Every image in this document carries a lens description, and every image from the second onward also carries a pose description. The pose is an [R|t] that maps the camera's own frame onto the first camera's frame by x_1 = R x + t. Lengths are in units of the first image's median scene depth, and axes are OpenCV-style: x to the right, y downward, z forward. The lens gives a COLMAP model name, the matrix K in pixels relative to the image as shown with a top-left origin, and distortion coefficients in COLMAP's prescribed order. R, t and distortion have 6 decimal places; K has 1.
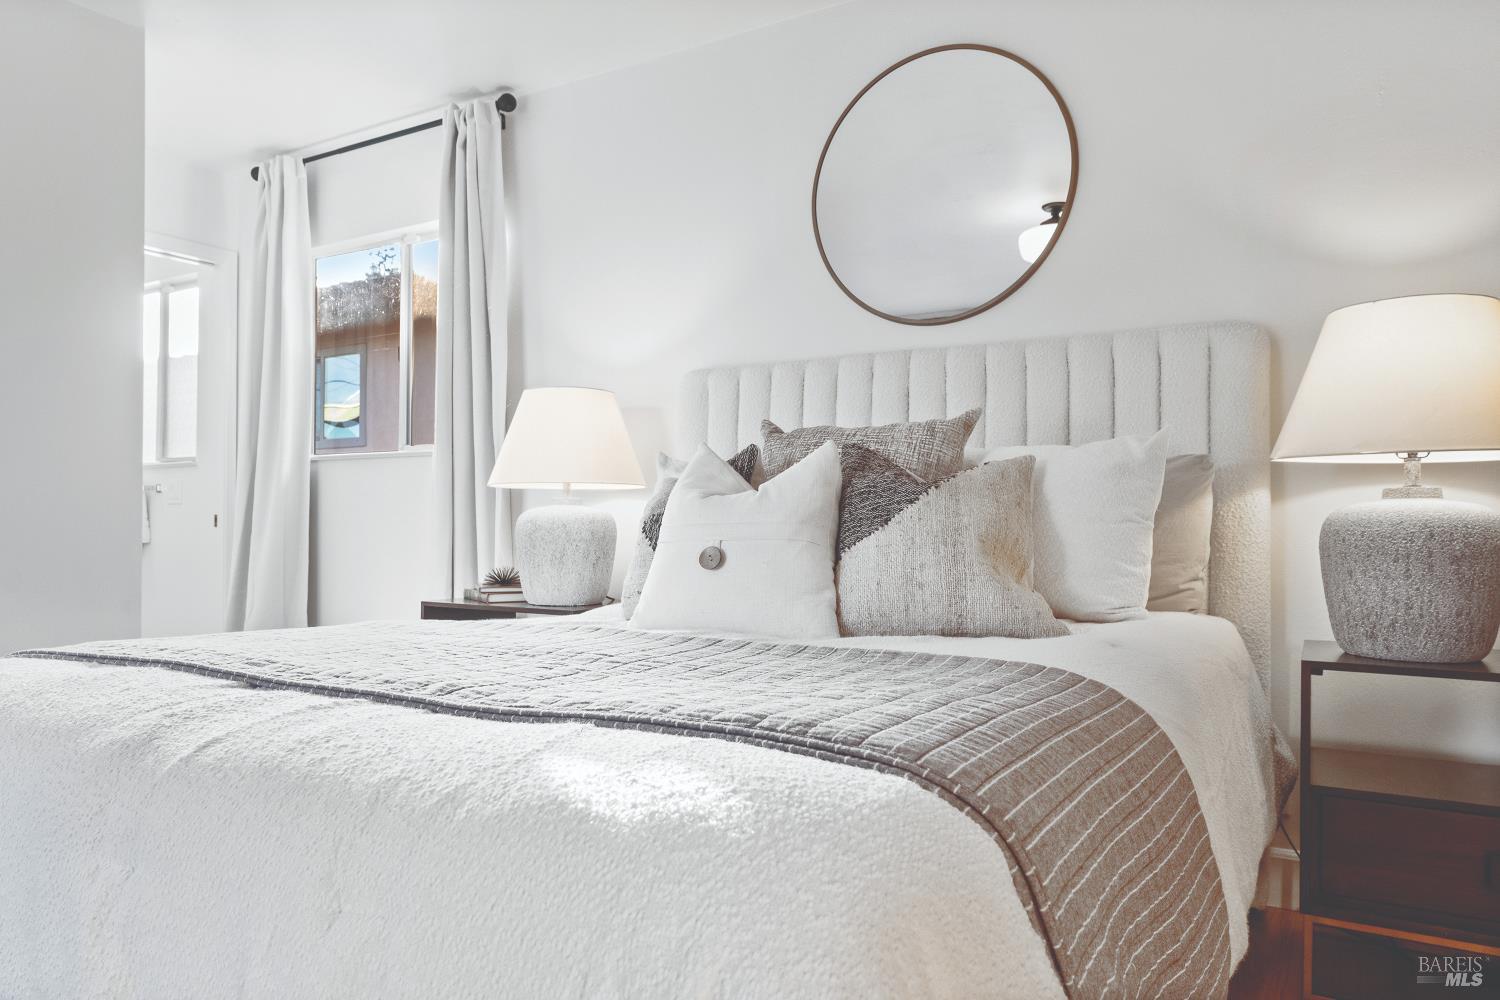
lens RADIAL K [[1022.4, 0, 750.0], [0, 1022.4, 500.0], [0, 0, 1]] dist [0.001437, 0.000731]
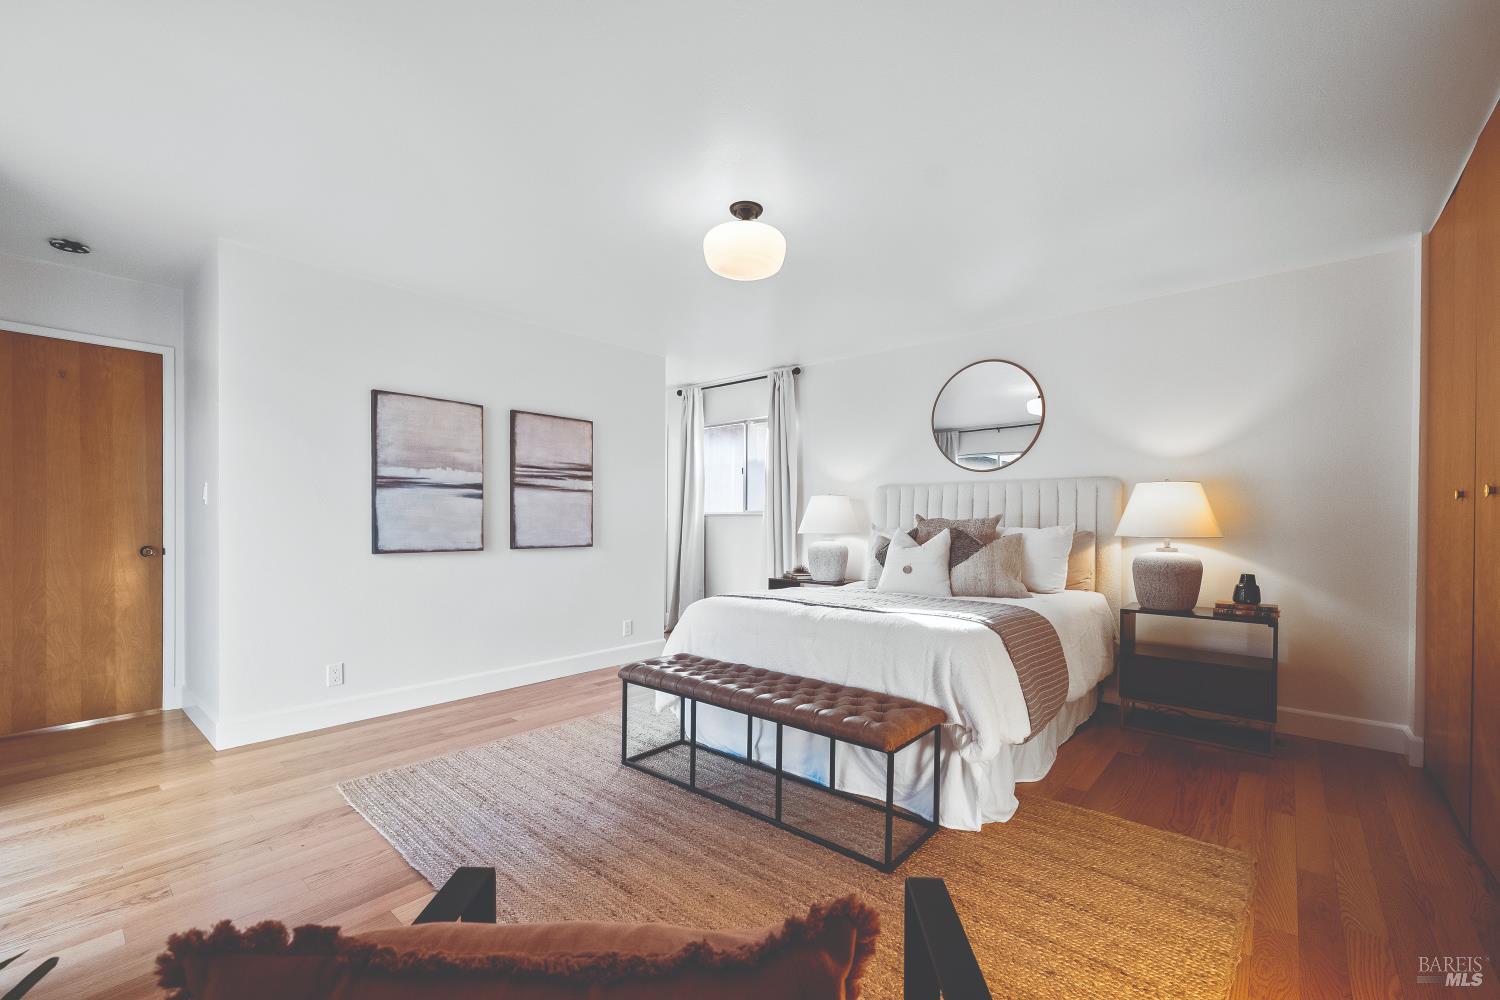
lens RADIAL K [[623.6, 0, 749.9], [0, 623.6, 519.9], [0, 0, 1]] dist [0.000594, 0.000043]
pose [[0.985008, 0.004633, -0.172449, -0.153878], [-0.002253, 0.999900, 0.013992, -0.098148], [0.172496, -0.013393, 0.984919, -0.771899]]
